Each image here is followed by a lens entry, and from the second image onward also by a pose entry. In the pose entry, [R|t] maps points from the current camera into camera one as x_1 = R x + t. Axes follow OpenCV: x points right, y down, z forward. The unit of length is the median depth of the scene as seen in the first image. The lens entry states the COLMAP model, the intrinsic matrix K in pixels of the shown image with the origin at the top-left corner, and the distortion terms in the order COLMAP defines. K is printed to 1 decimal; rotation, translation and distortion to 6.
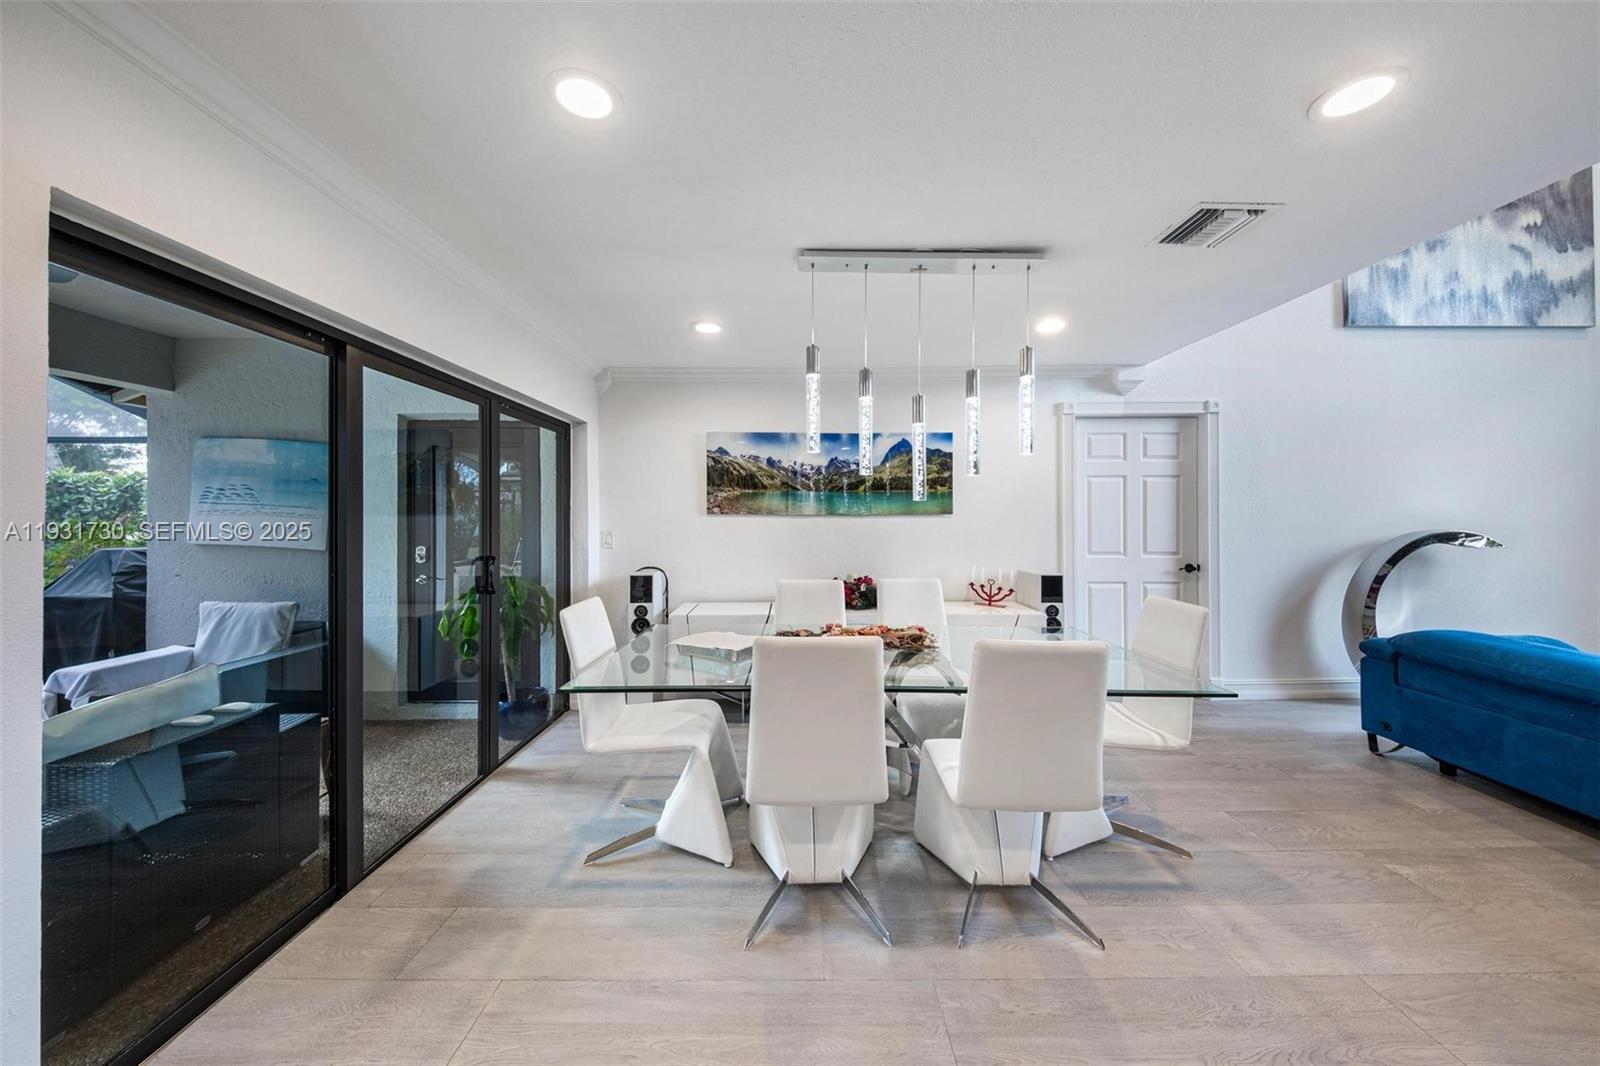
lens RADIAL K [[553.7, 0, 804.1], [0, 553.7, 516.3], [0, 0, 1]] dist [0.066070, -0.027271]
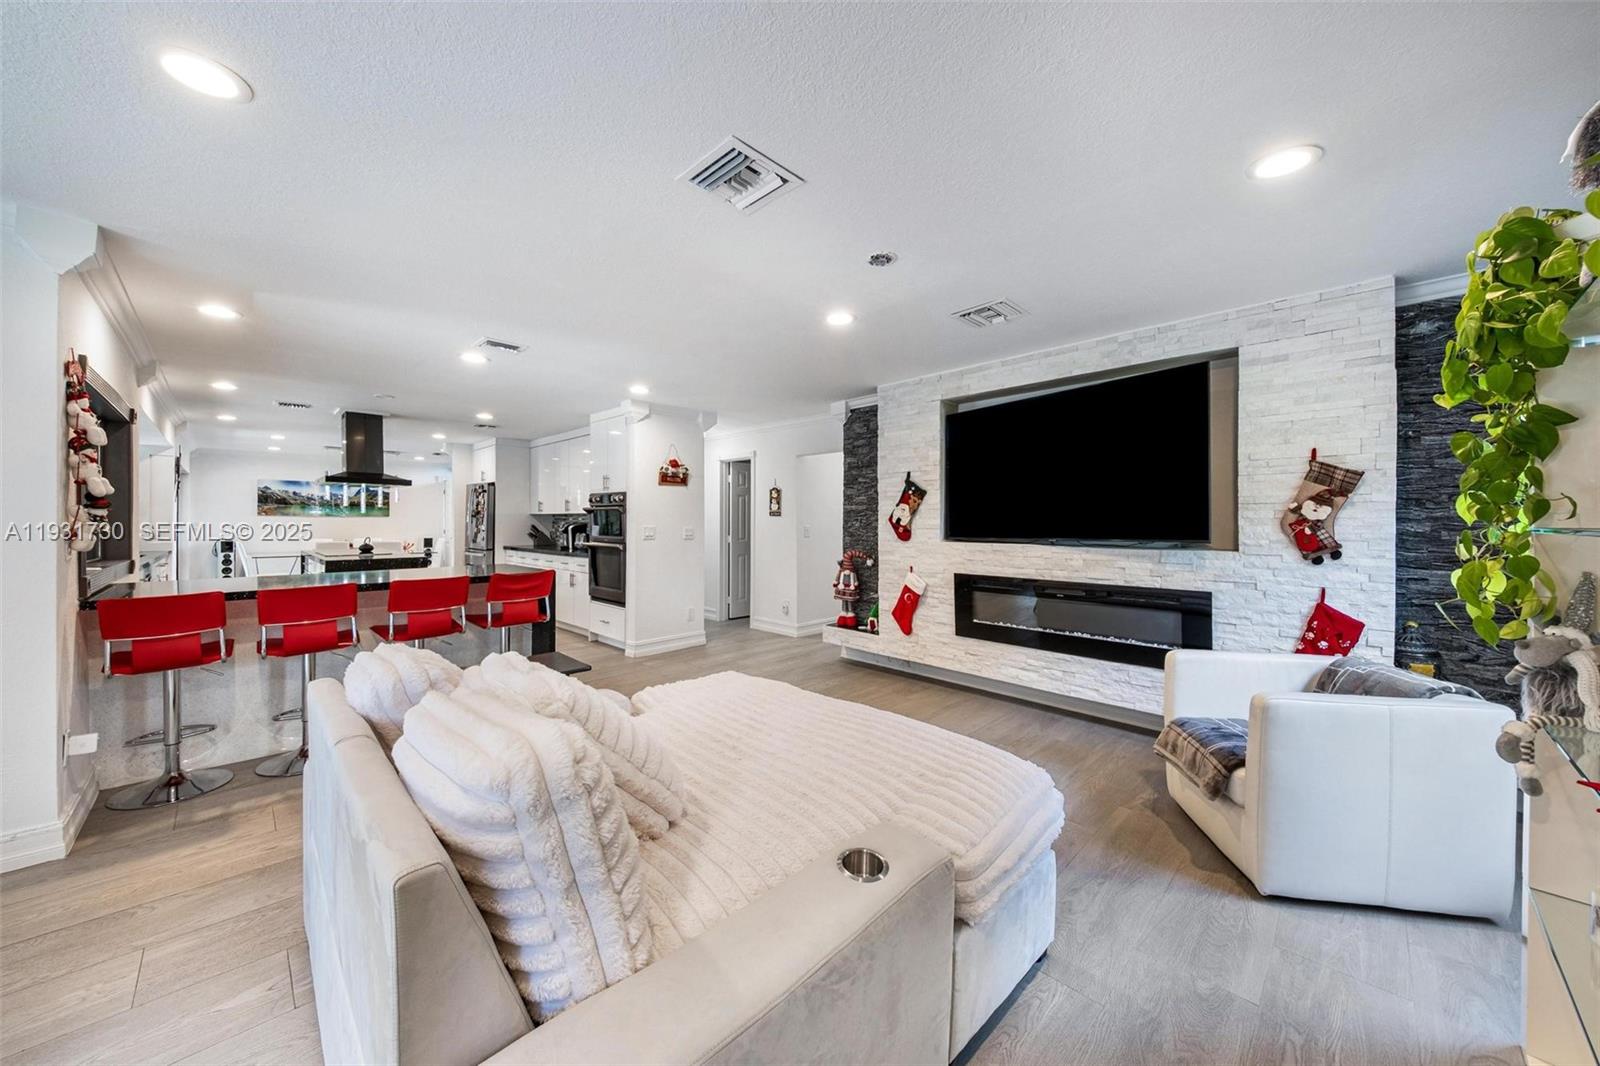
lens RADIAL K [[558.6, 0, 800.0], [0, 558.6, 533.0], [0, 0, 1]] dist [0.047357, -0.028470]
pose [[0.717667, -0.003828, 0.696376, -0.205225], [-0.009173, 0.999846, 0.014951, 0.013747], [-0.696327, -0.017118, 0.717521, -2.216193]]
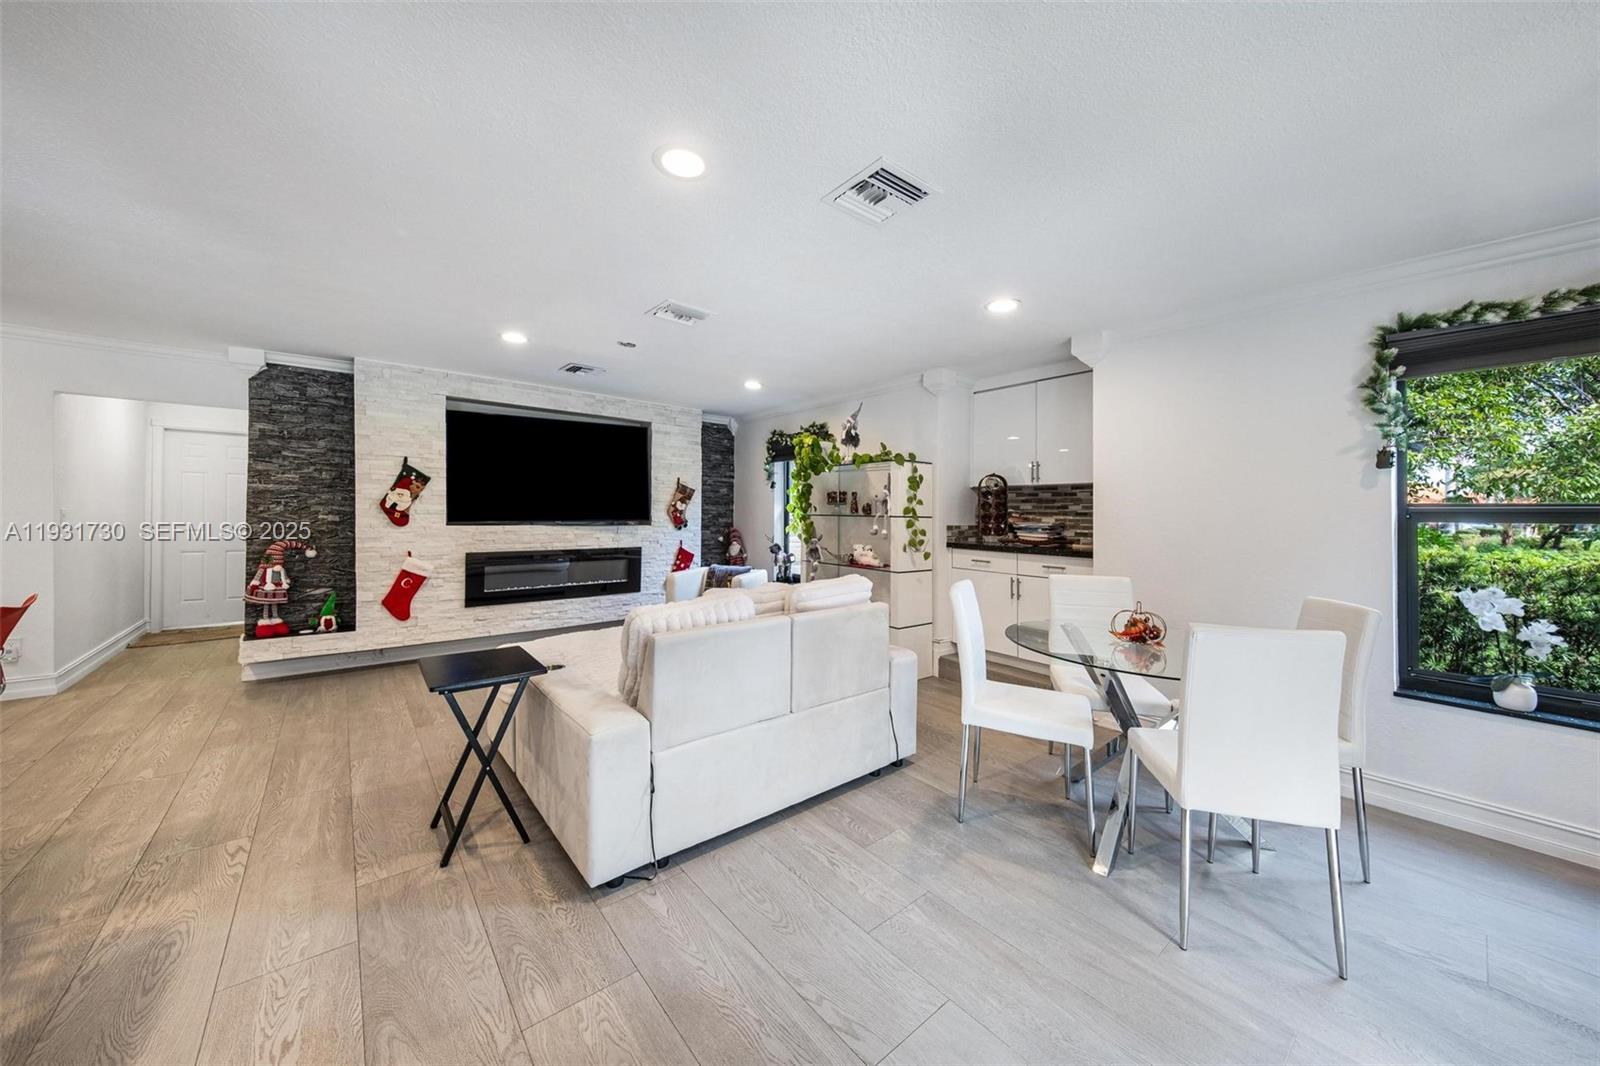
lens RADIAL K [[558.6, 0, 800.0], [0, 558.6, 533.0], [0, 0, 1]] dist [0.047357, -0.028470]
pose [[-0.633321, -0.030815, 0.773276, -0.619824], [-0.011070, 0.999465, 0.030762, 0.014635], [-0.773810, 0.010922, -0.633323, -1.501405]]
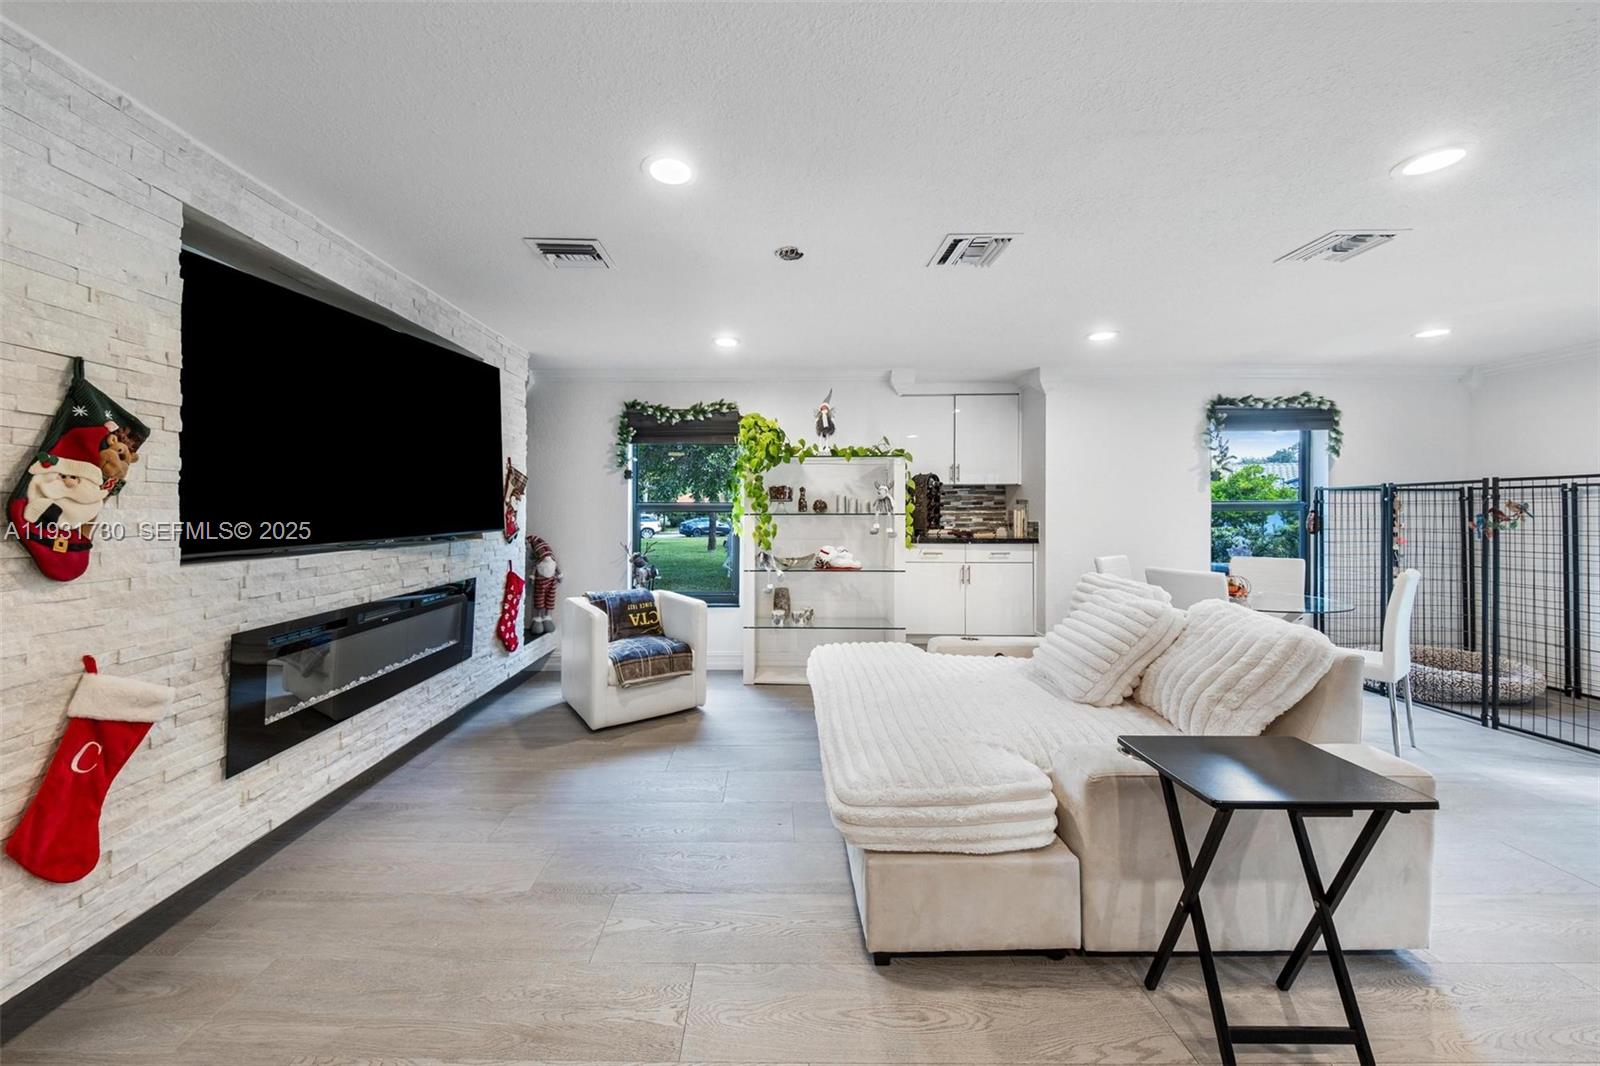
lens RADIAL K [[585.7, 0, 766.6], [0, 585.7, 527.8], [0, 0, 1]] dist [0.022042, -0.007875]
pose [[-0.999953, 0.008871, 0.003994, 0.266615], [0.008985, 0.999526, 0.029441, 0.005990], [-0.003731, 0.029475, -0.999559, -1.255963]]
